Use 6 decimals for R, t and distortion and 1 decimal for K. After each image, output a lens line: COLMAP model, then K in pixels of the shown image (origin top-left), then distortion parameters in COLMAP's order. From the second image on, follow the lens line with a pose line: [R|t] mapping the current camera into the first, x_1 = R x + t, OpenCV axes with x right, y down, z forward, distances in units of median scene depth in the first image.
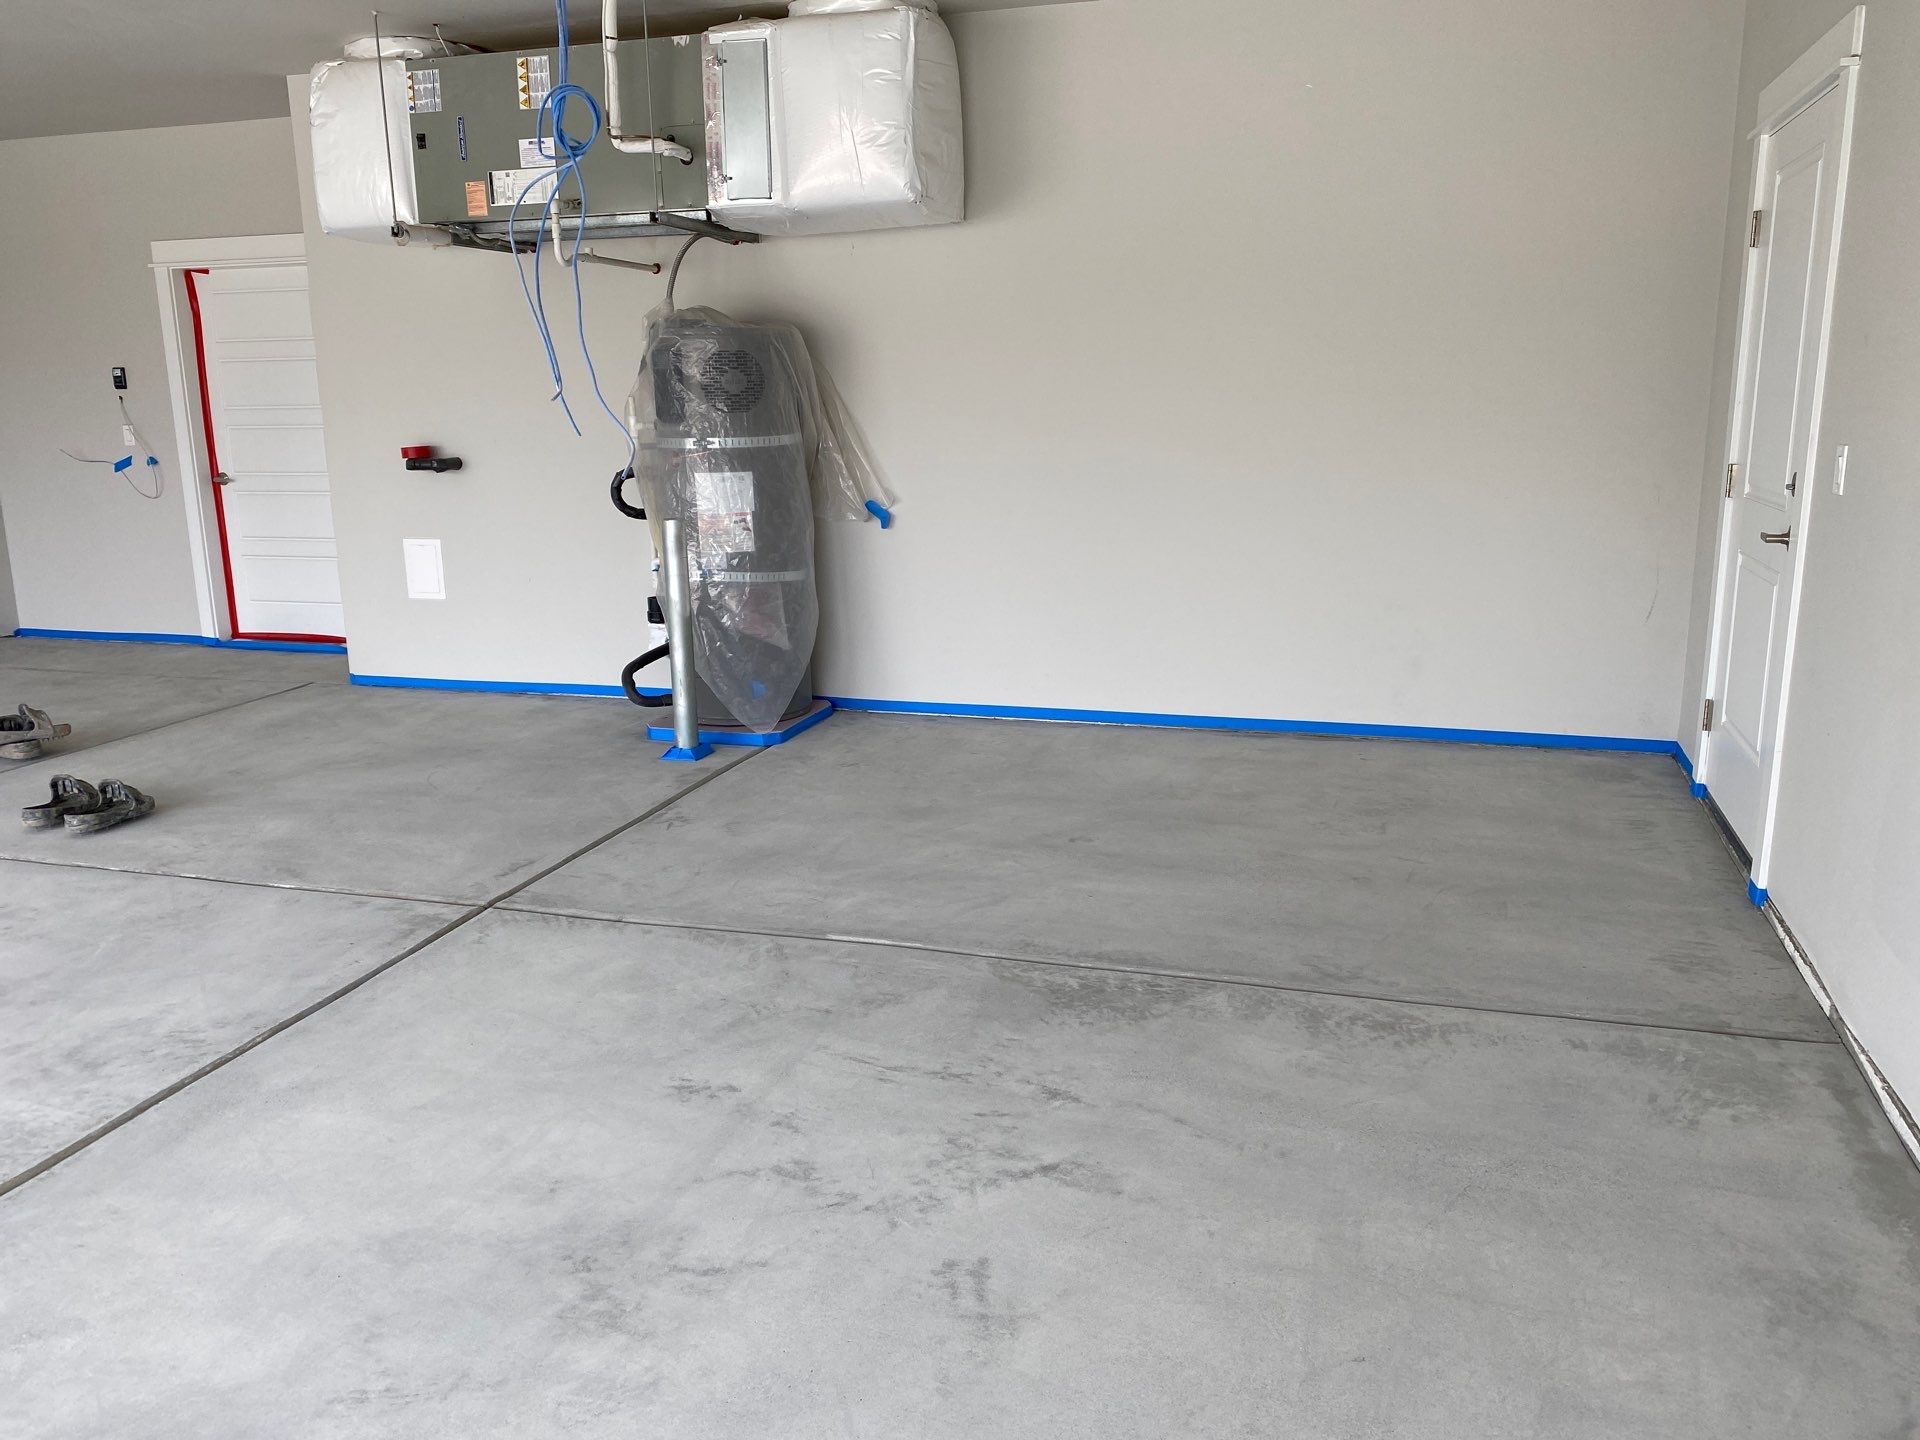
lens RADIAL K [[1457.5, 0, 955.6], [0, 1457.5, 701.7], [0, 0, 1]] dist [0.052714, -0.051081]
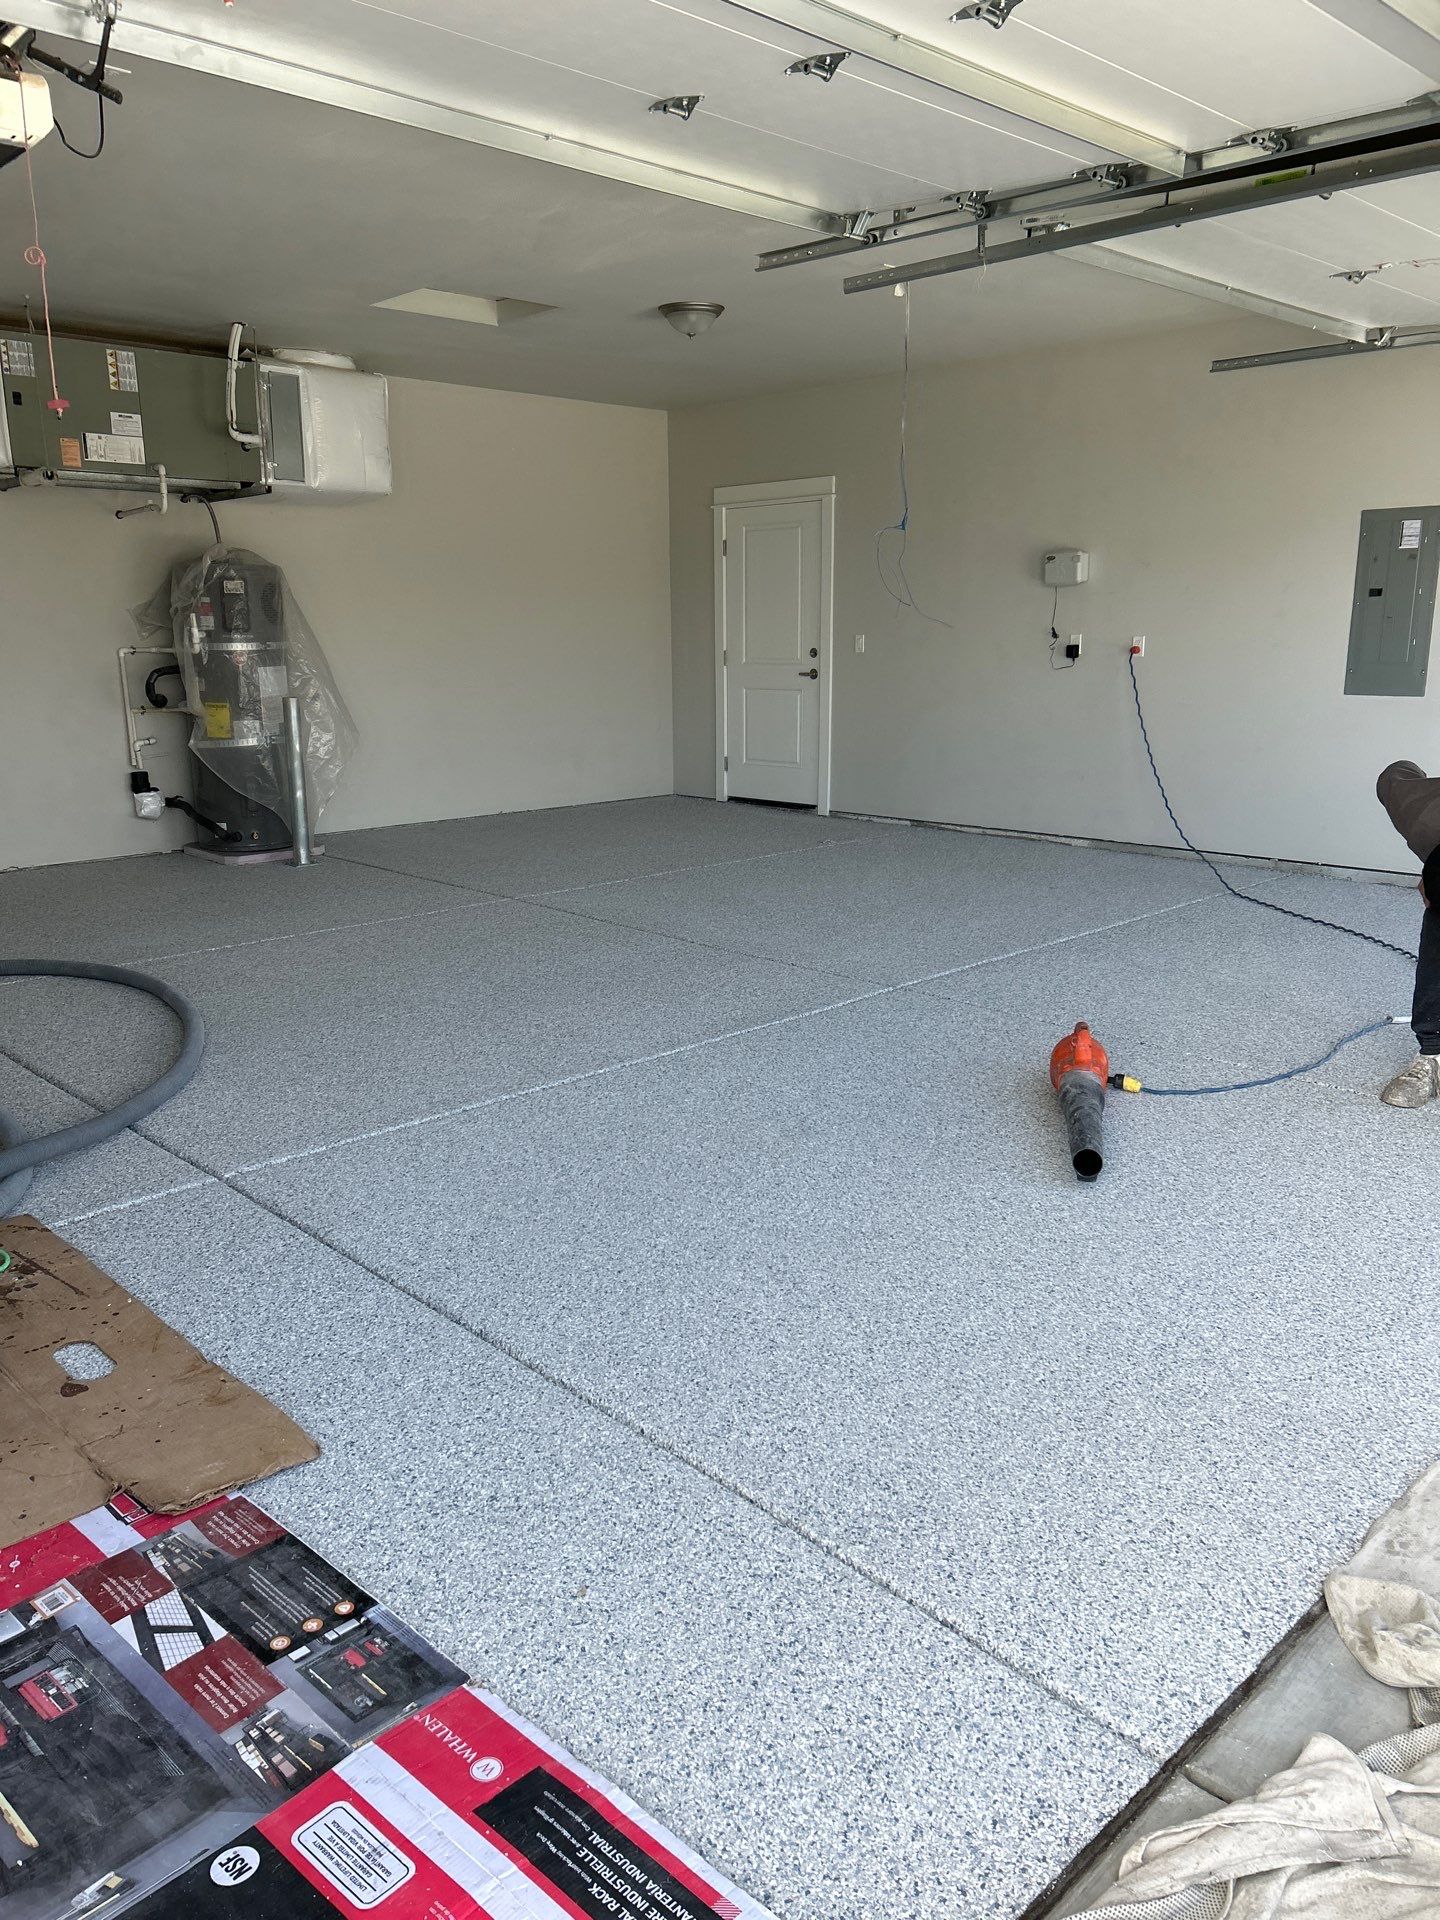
lens RADIAL K [[1457.5, 0, 713.3], [0, 1457.5, 959.3], [0, 0, 1]] dist [0.052714, -0.051081]
pose [[0.470413, -0.189599, 0.861837, -1.237202], [0.185788, 0.976034, 0.113313, 0.039055], [-0.862667, 0.106815, 0.494365, -0.046003]]
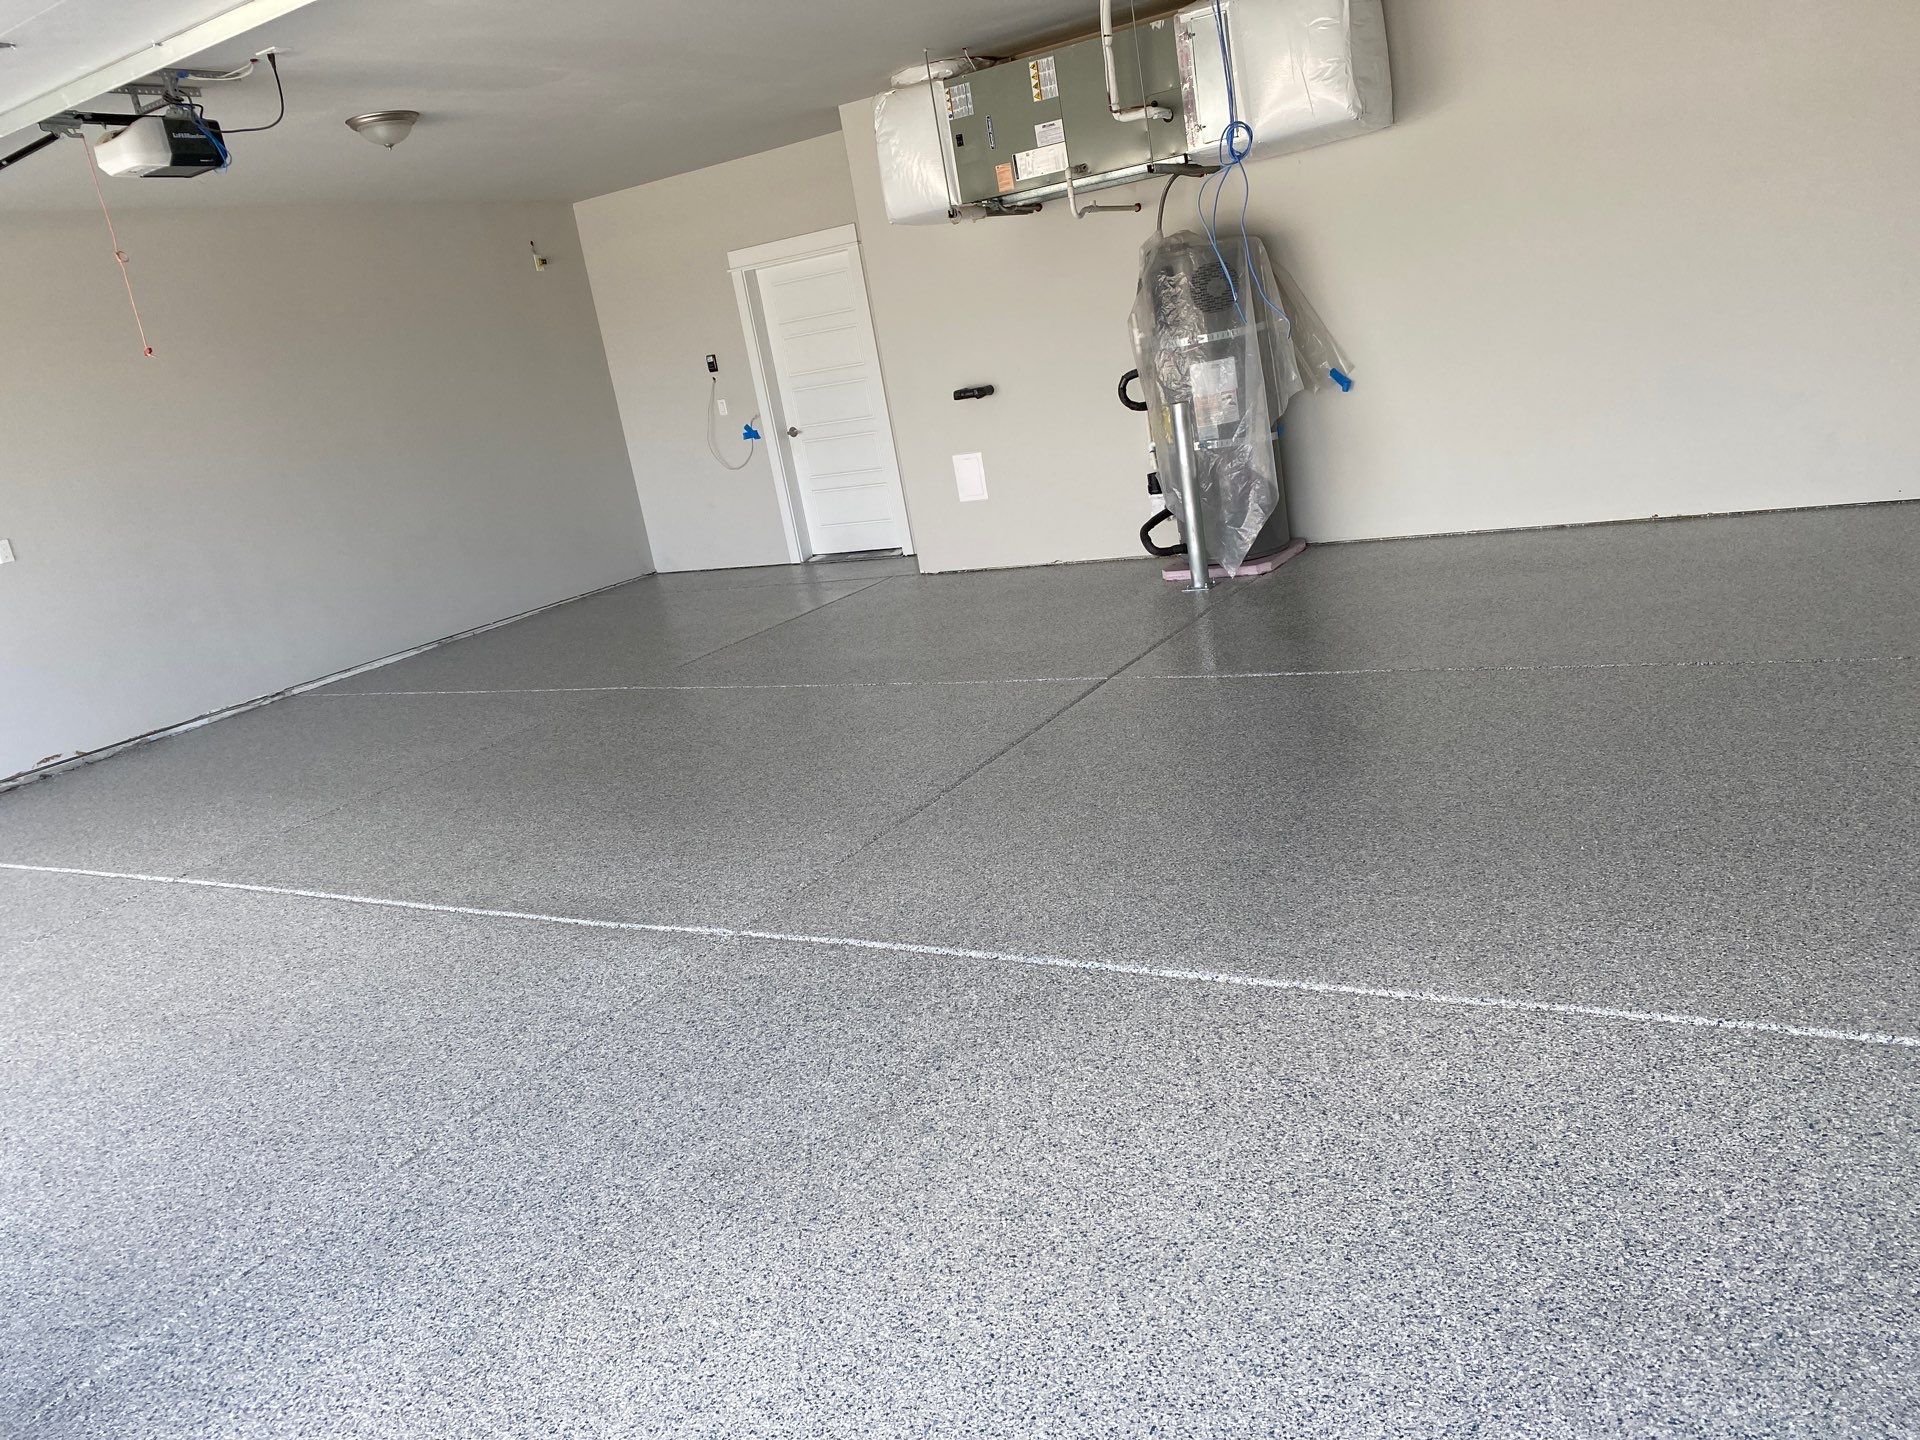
lens RADIAL K [[1457.5, 0, 991.5], [0, 1457.5, 721.2], [0, 0, 1]] dist [0.052714, -0.051081]
pose [[0.966948, -0.082105, -0.241394, -0.062587], [0.098371, 0.993567, 0.056103, 0.063454], [0.235235, -0.077995, 0.968804, -0.303169]]
